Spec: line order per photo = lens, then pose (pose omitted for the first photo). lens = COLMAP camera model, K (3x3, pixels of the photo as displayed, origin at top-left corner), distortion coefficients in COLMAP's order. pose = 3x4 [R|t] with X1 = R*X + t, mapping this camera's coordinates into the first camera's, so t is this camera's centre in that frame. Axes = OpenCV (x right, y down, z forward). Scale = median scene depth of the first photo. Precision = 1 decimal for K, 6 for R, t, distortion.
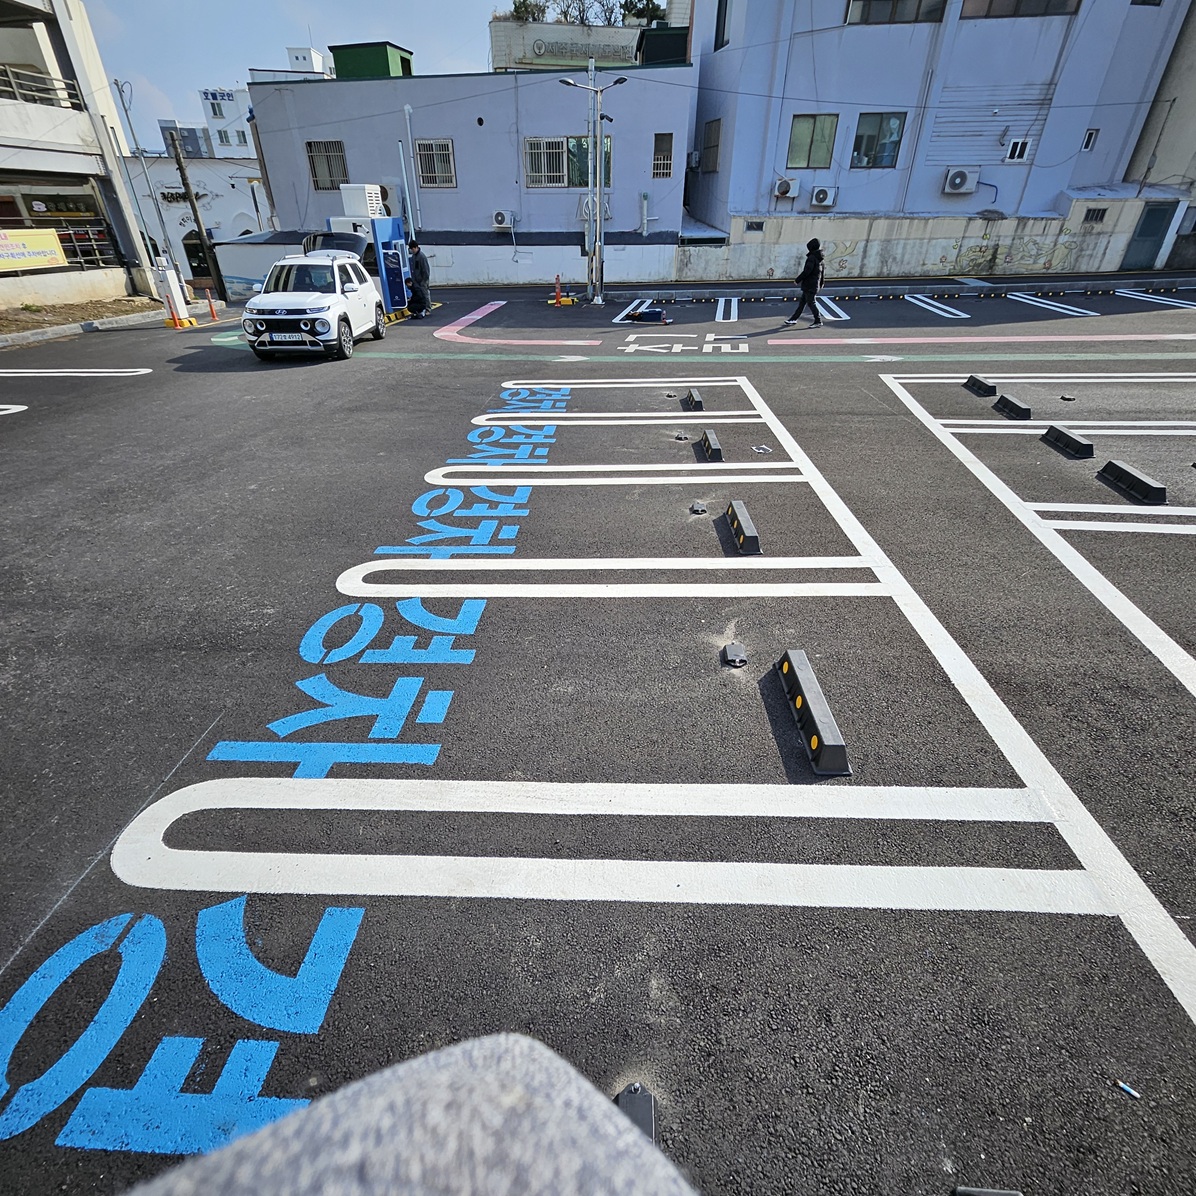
lens RADIAL K [[624.9, 0, 598.0], [0, 624.9, 598.0], [0, 0, 1]] dist [0.002067, 0.002001]
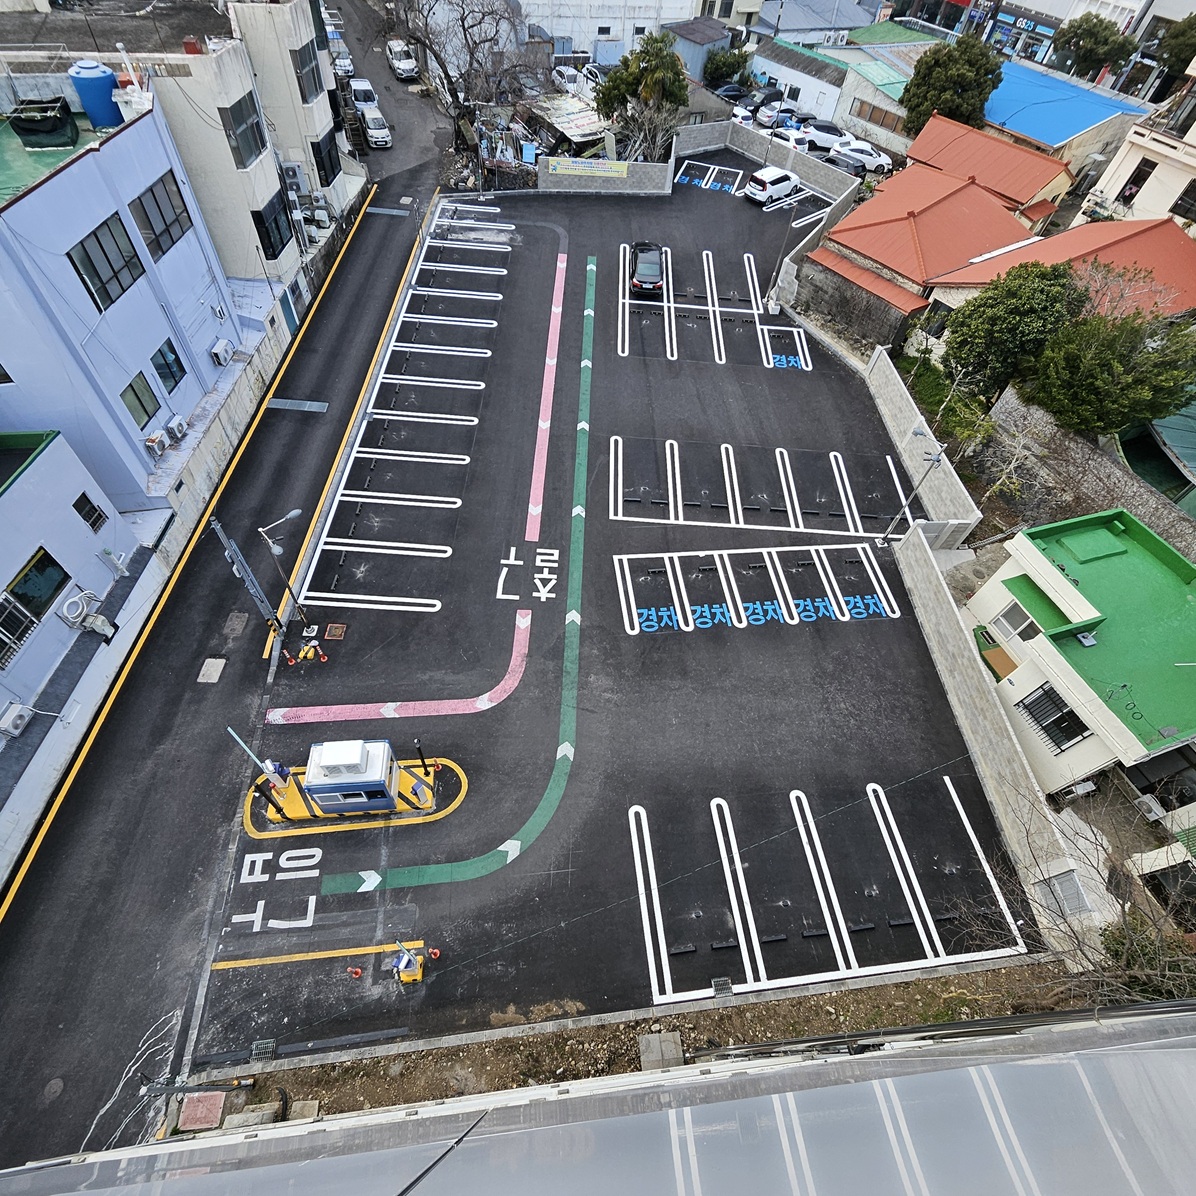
lens RADIAL K [[624.9, 0, 598.0], [0, 624.9, 598.0], [0, 0, 1]] dist [0.002067, 0.002001]
pose [[-0.165371, -0.800429, 0.576165, -1.621109], [0.439710, 0.463090, 0.769547, -2.677456], [-0.882784, 0.380606, 0.275374, 0.471438]]
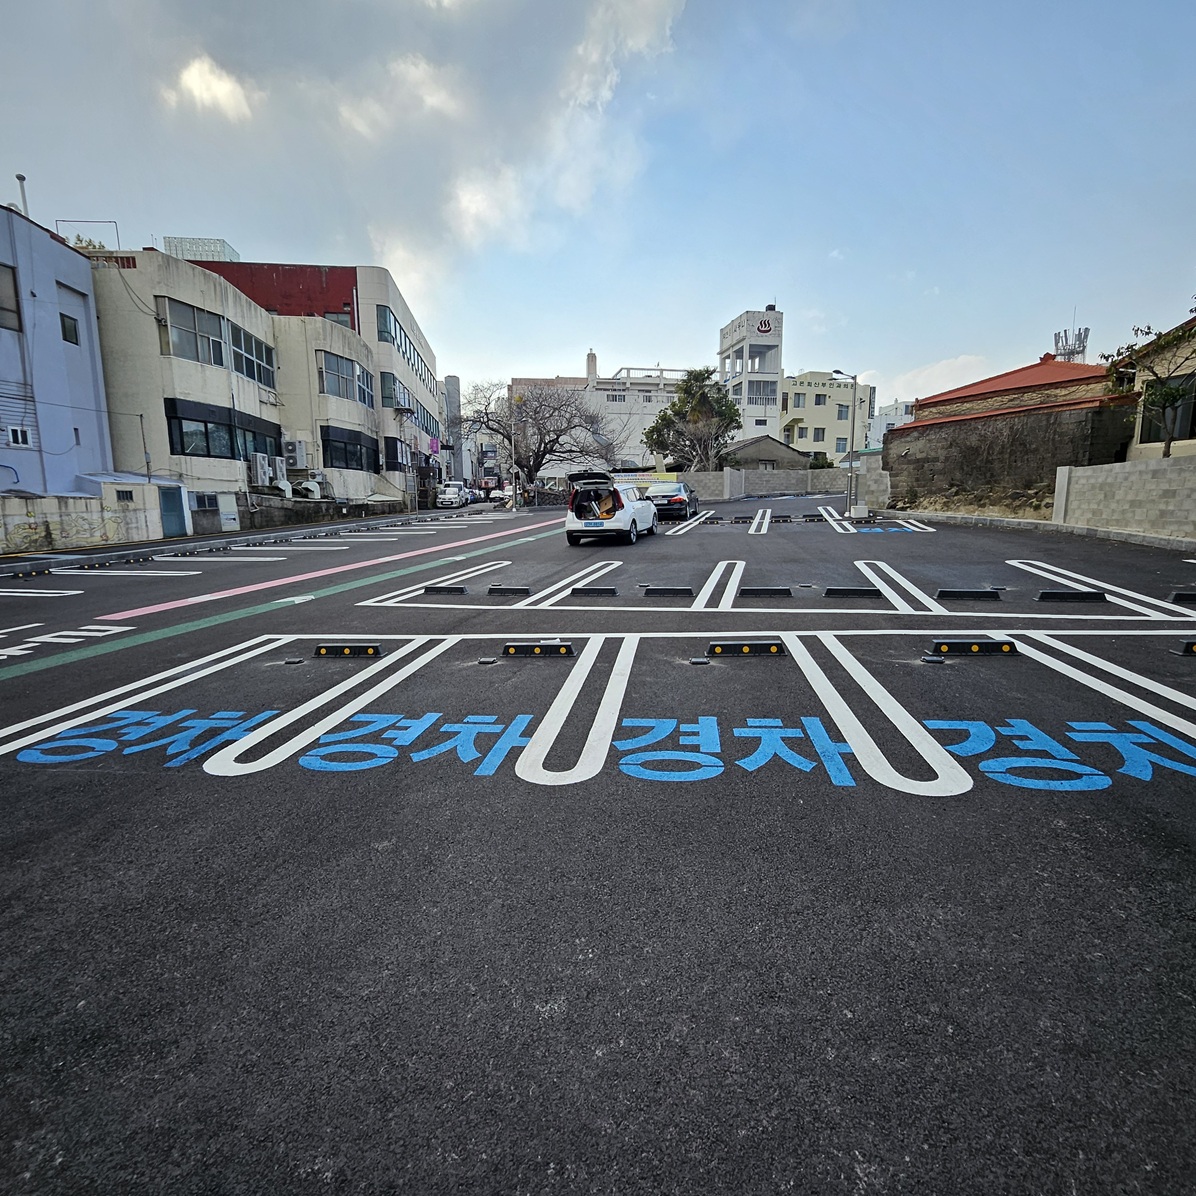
lens RADIAL K [[624.9, 0, 598.0], [0, 624.9, 598.0], [0, 0, 1]] dist [0.002067, 0.002001]
pose [[0.086649, -0.149287, 0.984990, -0.601685], [0.531735, 0.843029, 0.080994, -0.268655], [-0.842467, 0.516735, 0.152429, 0.568243]]
